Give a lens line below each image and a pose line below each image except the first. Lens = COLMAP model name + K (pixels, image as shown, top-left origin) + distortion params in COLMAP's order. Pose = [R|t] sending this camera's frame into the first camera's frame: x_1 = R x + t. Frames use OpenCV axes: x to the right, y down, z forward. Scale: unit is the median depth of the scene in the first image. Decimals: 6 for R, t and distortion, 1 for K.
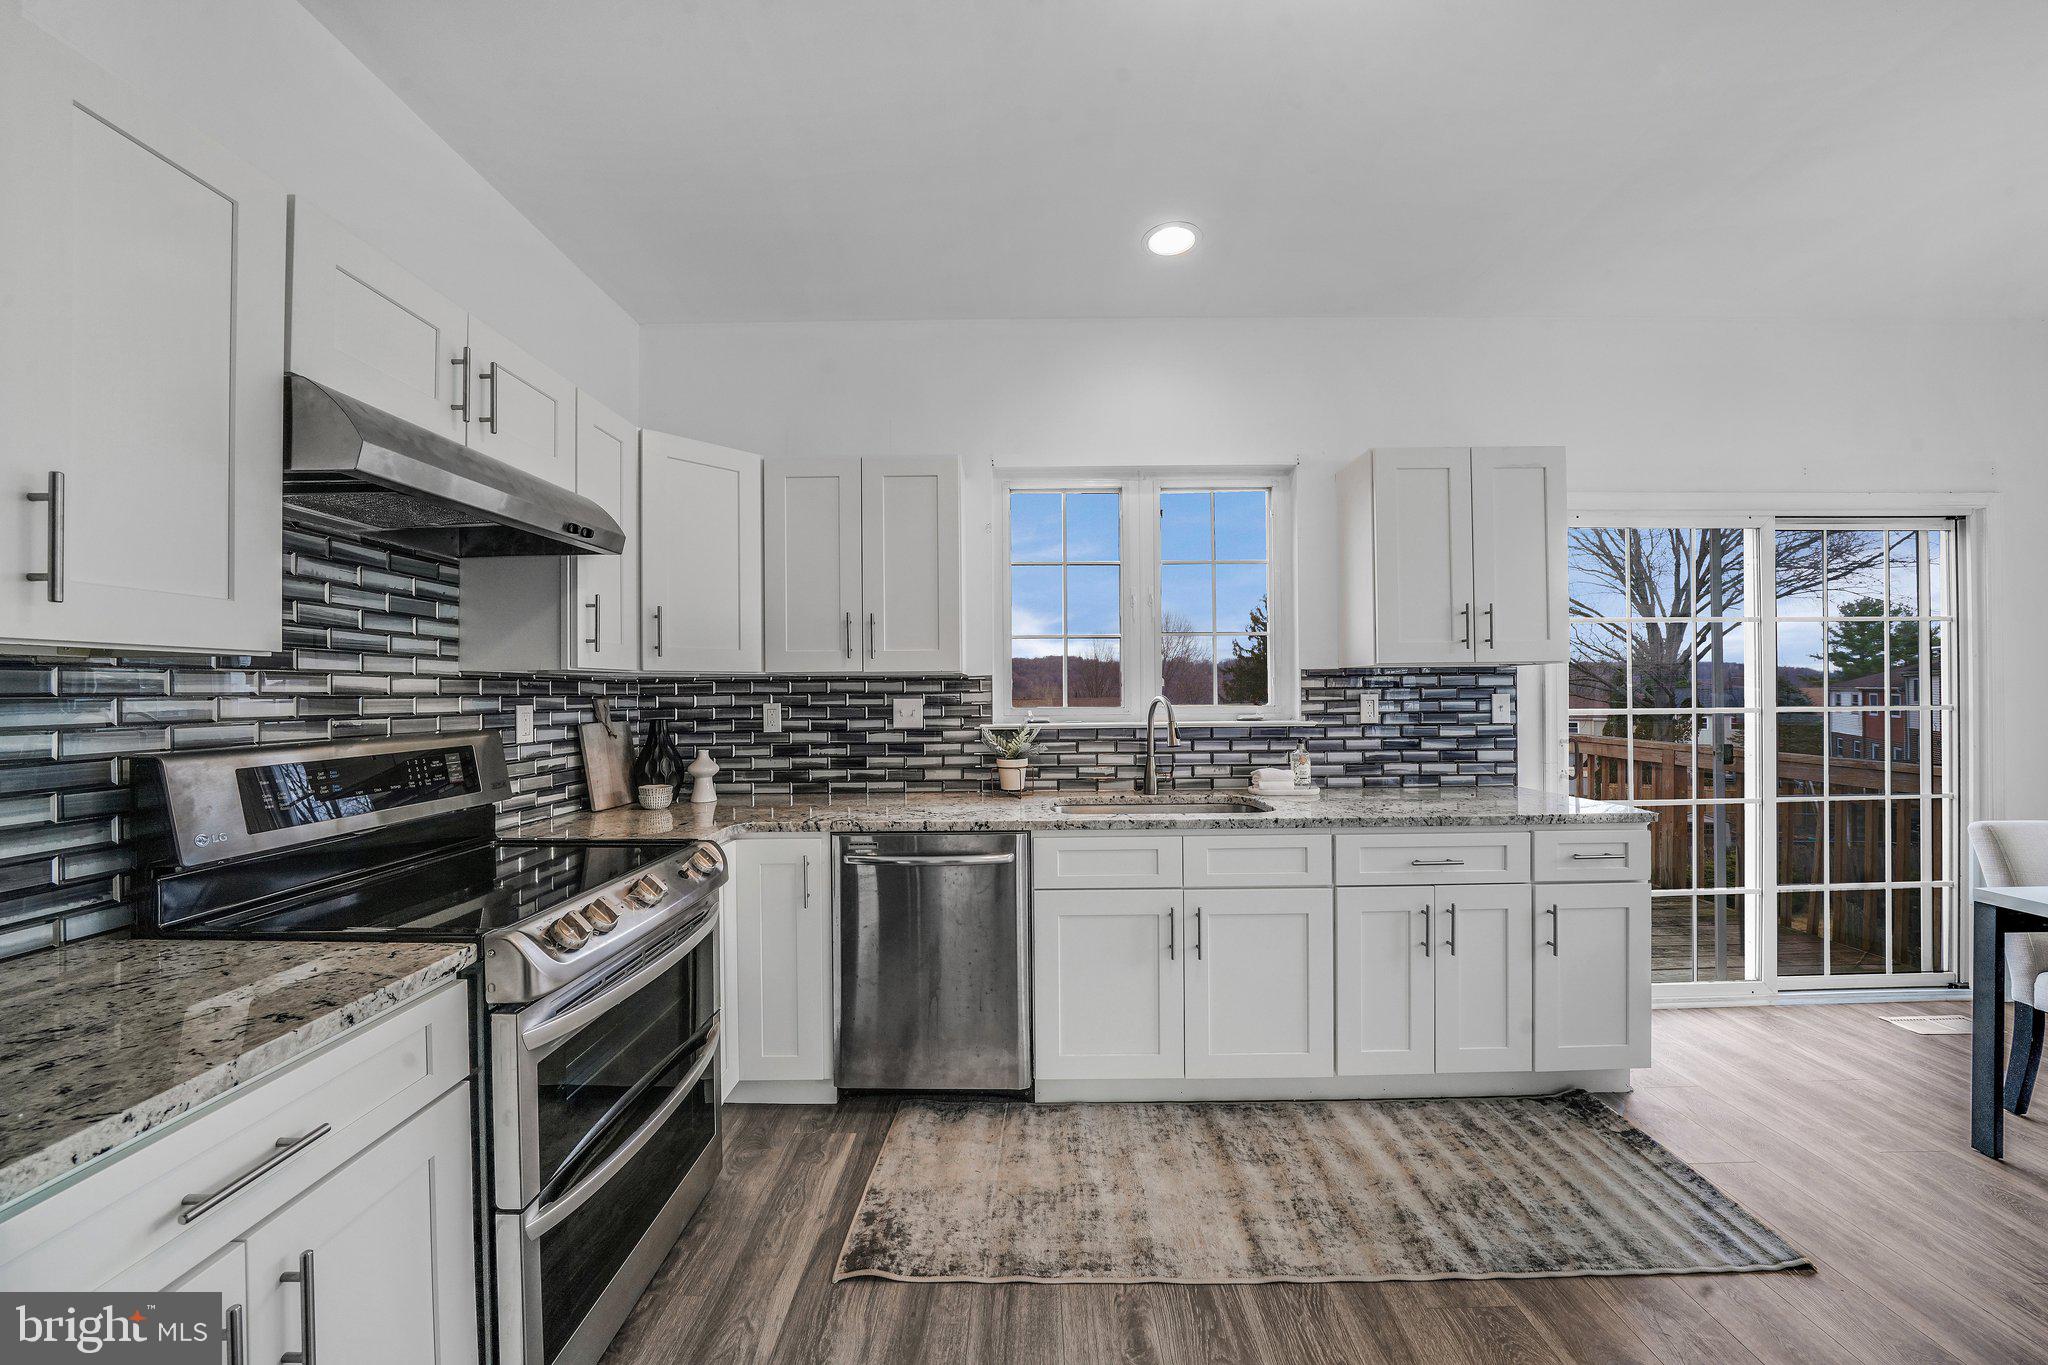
lens RADIAL K [[722.9, 0, 1021.2], [0, 722.9, 688.5], [0, 0, 1]] dist [-0.019052, 0.000313]
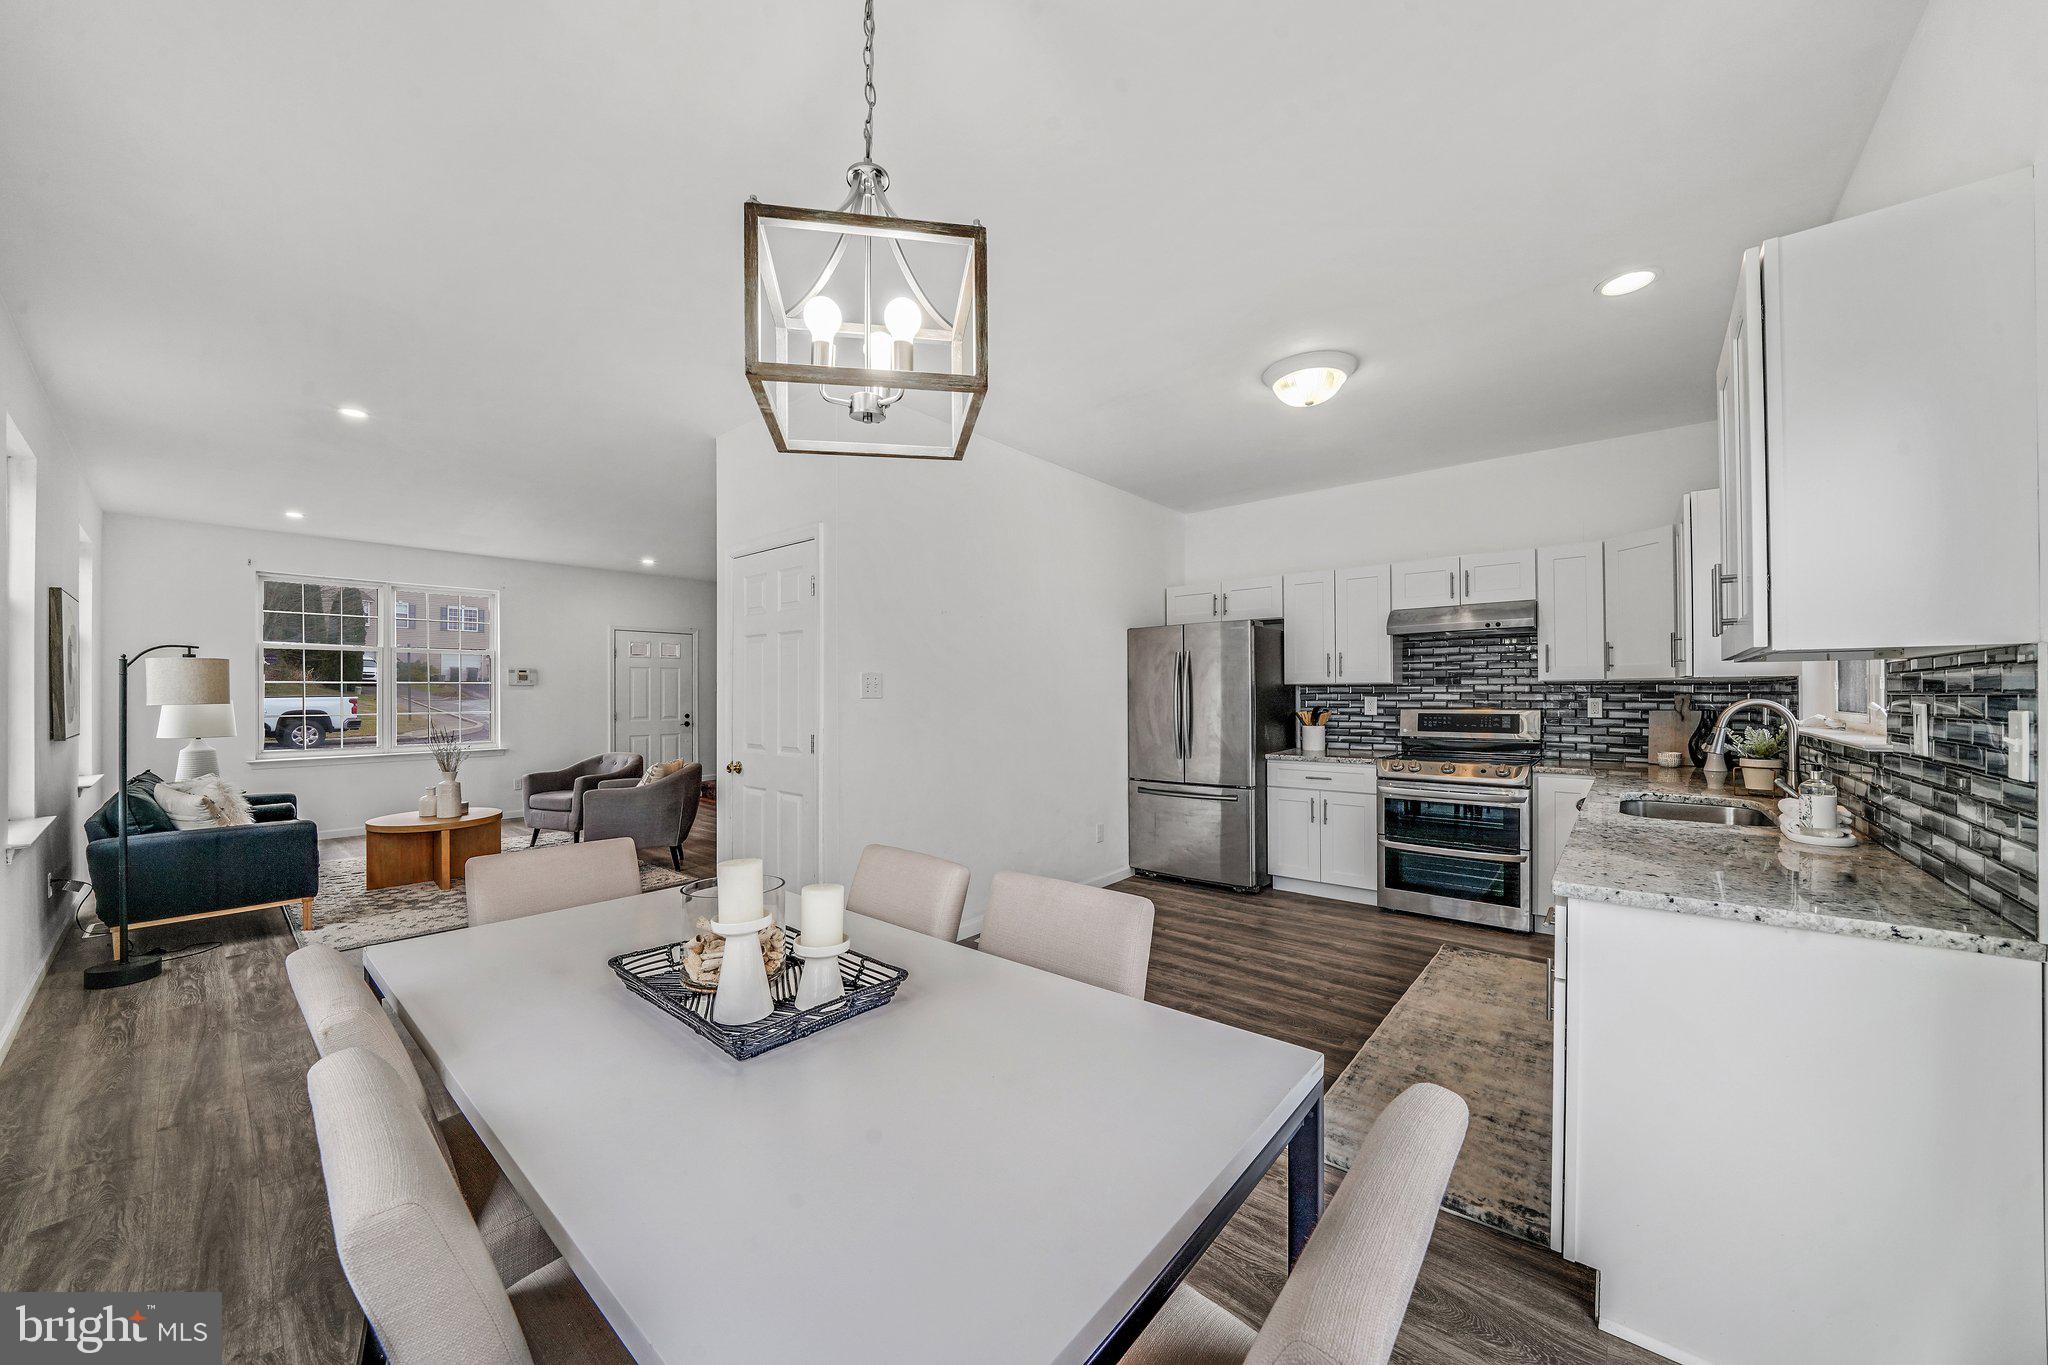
lens RADIAL K [[722.9, 0, 1010.6], [0, 722.9, 696.4], [0, 0, 1]] dist [-0.019052, 0.000313]
pose [[-0.657143, 0.013607, -0.753643, 1.496981], [0.012341, 0.999897, 0.007292, -0.011830], [0.753665, -0.004509, -0.657243, 0.904610]]
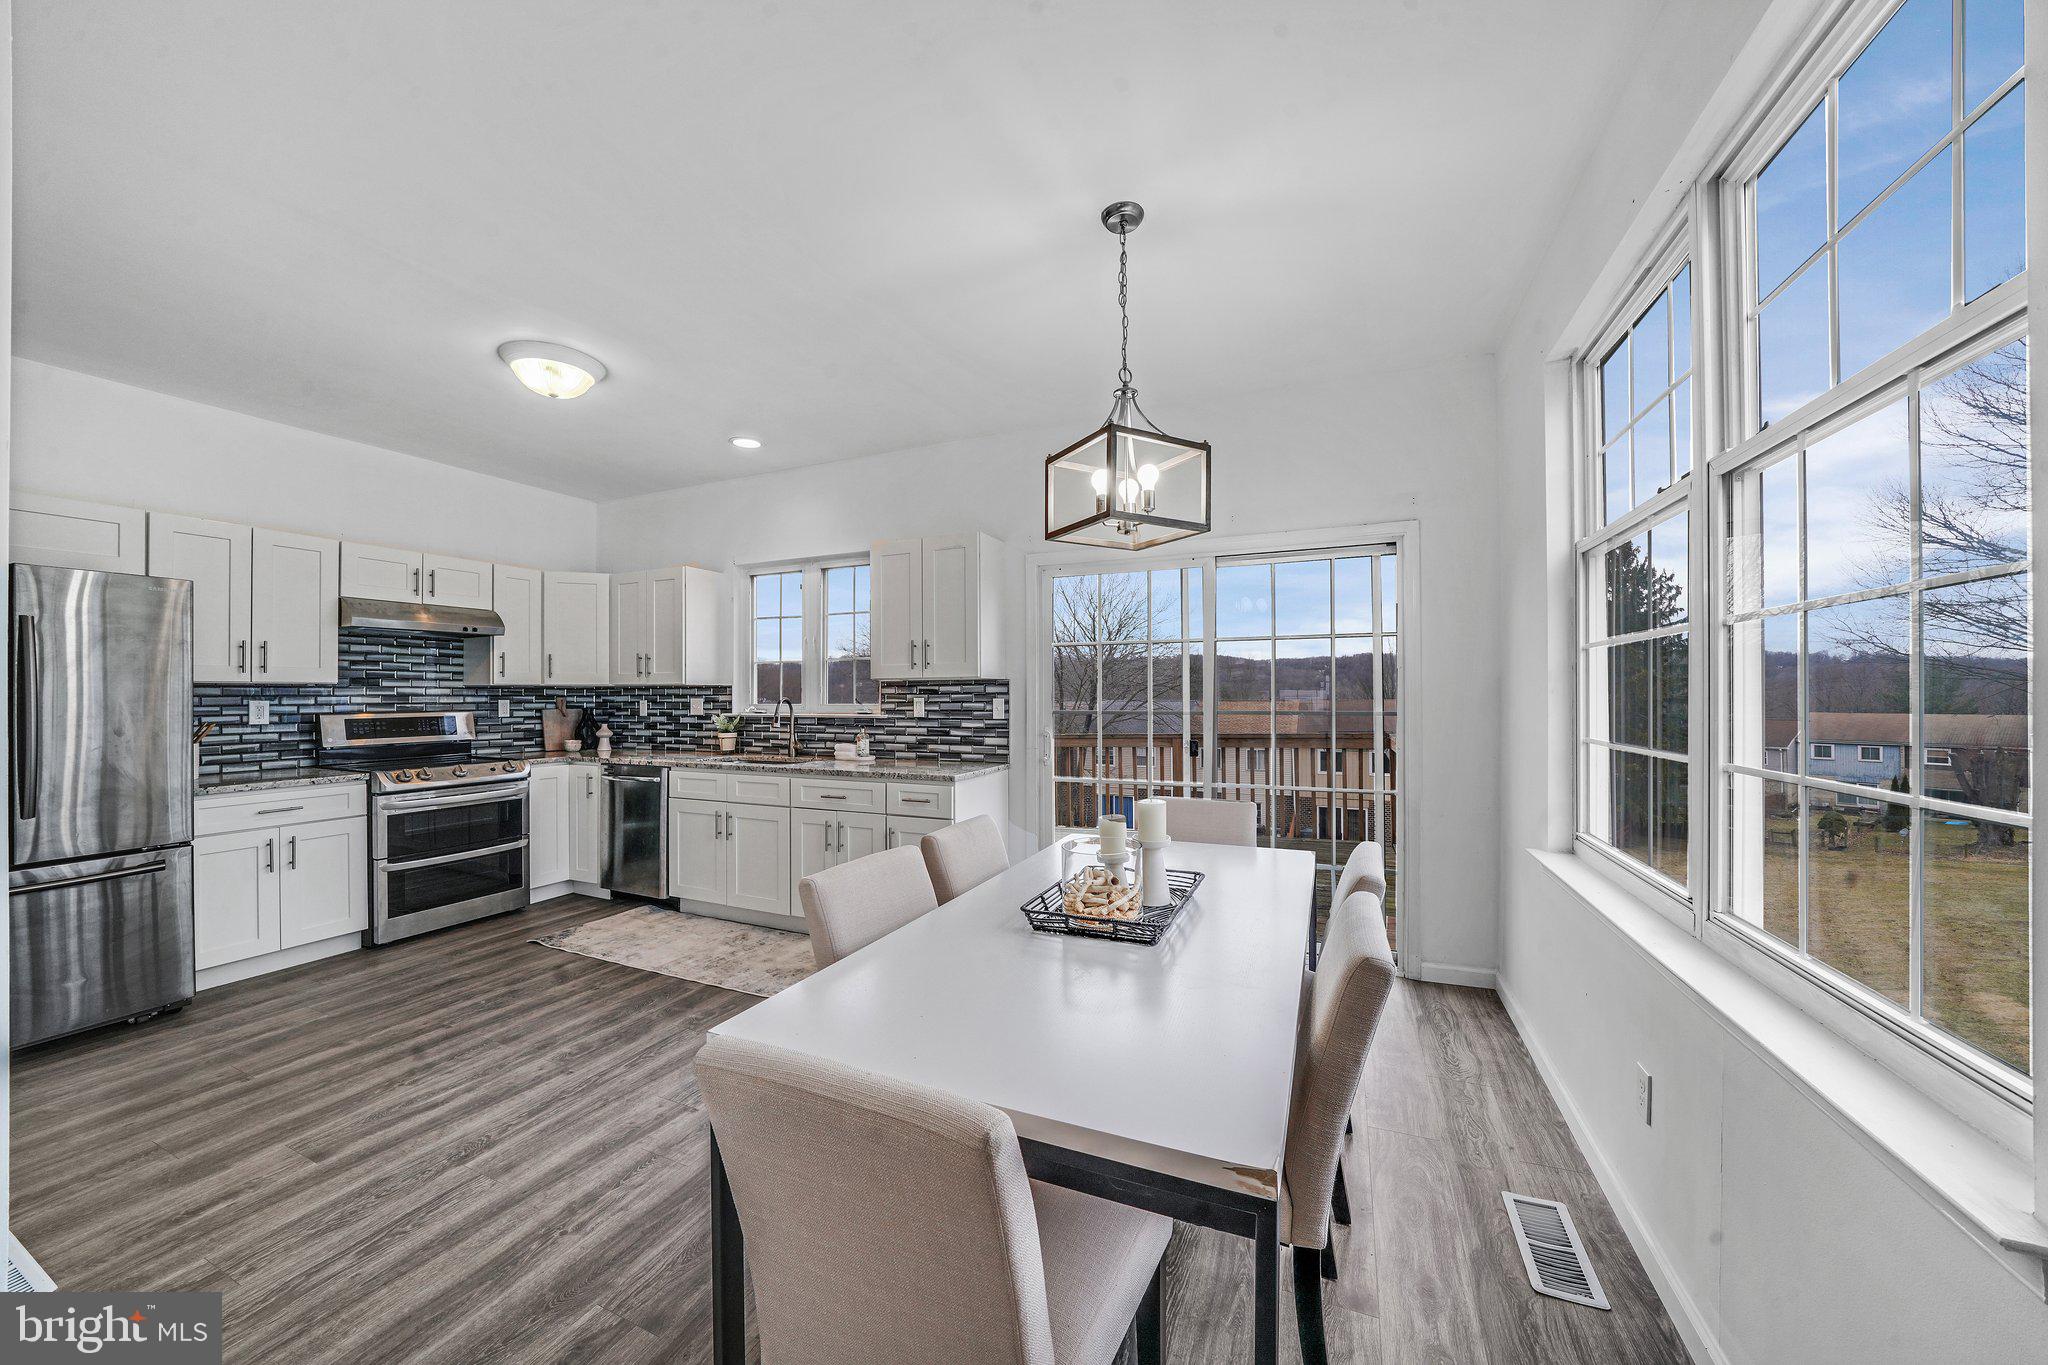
lens RADIAL K [[722.9, 0, 1026.2], [0, 722.9, 689.2], [0, 0, 1]] dist [-0.019052, 0.000313]
pose [[0.913819, 0.002388, -0.406114, 1.433715], [-0.002286, 0.999997, 0.000735, -0.013046], [0.406115, 0.000256, 0.913822, -0.320070]]
